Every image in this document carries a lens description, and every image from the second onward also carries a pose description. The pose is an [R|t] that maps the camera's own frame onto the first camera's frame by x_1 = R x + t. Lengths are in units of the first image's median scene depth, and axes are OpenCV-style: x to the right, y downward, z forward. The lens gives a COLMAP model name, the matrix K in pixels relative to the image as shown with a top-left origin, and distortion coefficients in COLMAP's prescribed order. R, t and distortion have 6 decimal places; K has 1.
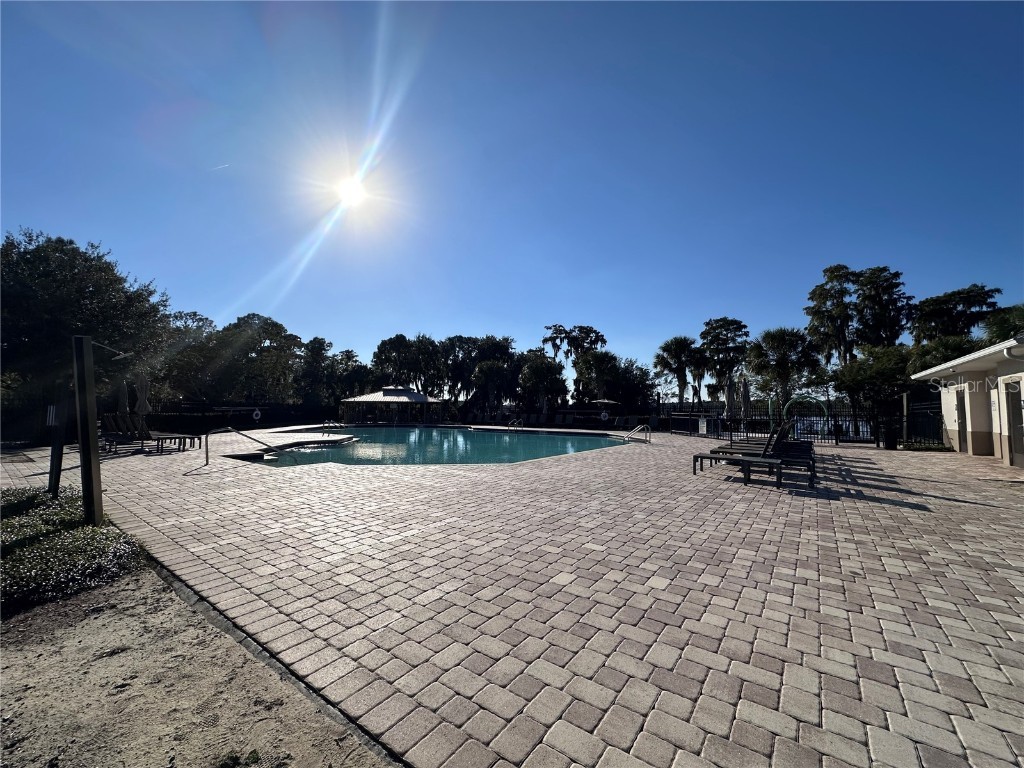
lens RADIAL K [[409.9, 0, 515.0], [0, 409.9, 388.0], [0, 0, 1]] dist [-0.003319, 0.001149]
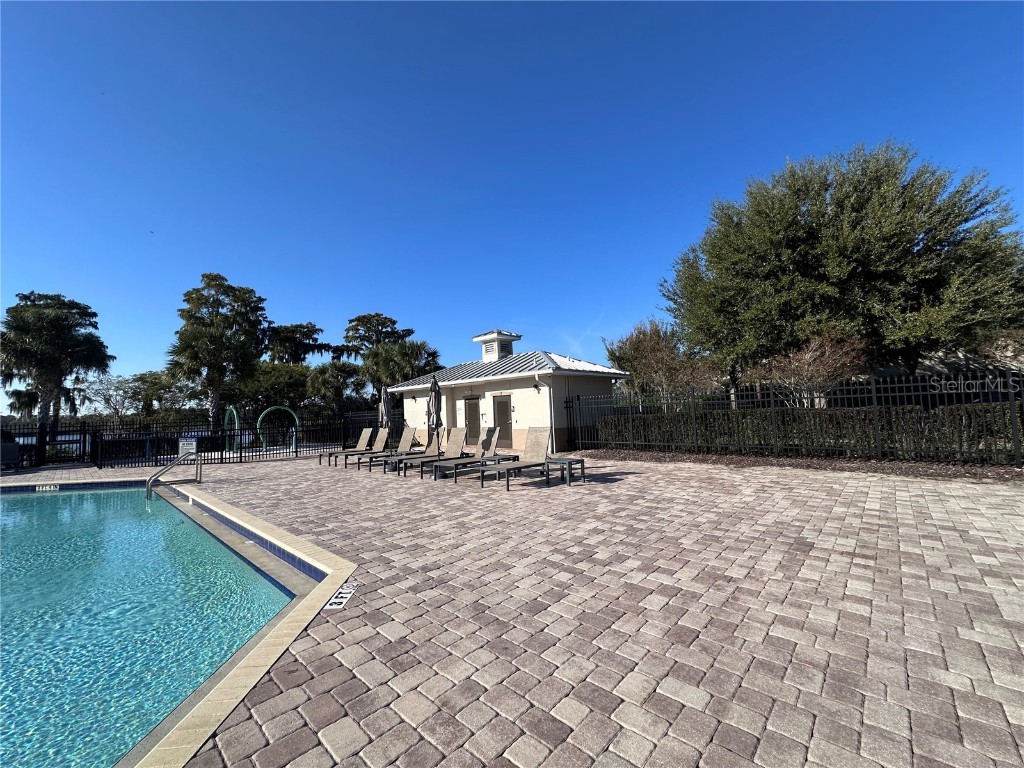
lens RADIAL K [[409.9, 0, 511.0], [0, 409.9, 383.4], [0, 0, 1]] dist [-0.003319, 0.001149]
pose [[0.117868, 0.056094, 0.991444, -0.069236], [-0.012346, 0.998409, -0.055021, 0.005126], [-0.992952, -0.005755, 0.118373, 0.143343]]
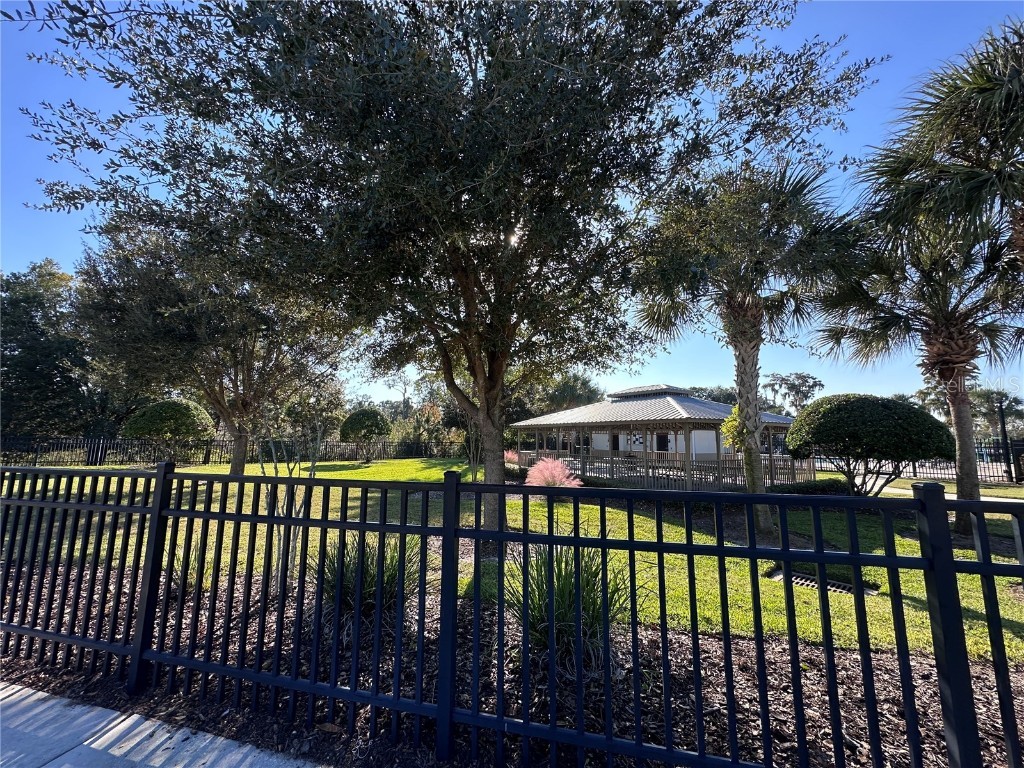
lens RADIAL K [[409.9, 0, 510.3], [0, 409.9, 378.6], [0, 0, 1]] dist [-0.003319, 0.001149]
pose [[0.923739, -0.050423, -0.379690, -0.188419], [0.013712, 0.995015, -0.098780, -0.030246], [0.382778, 0.086041, 0.919825, -0.506015]]
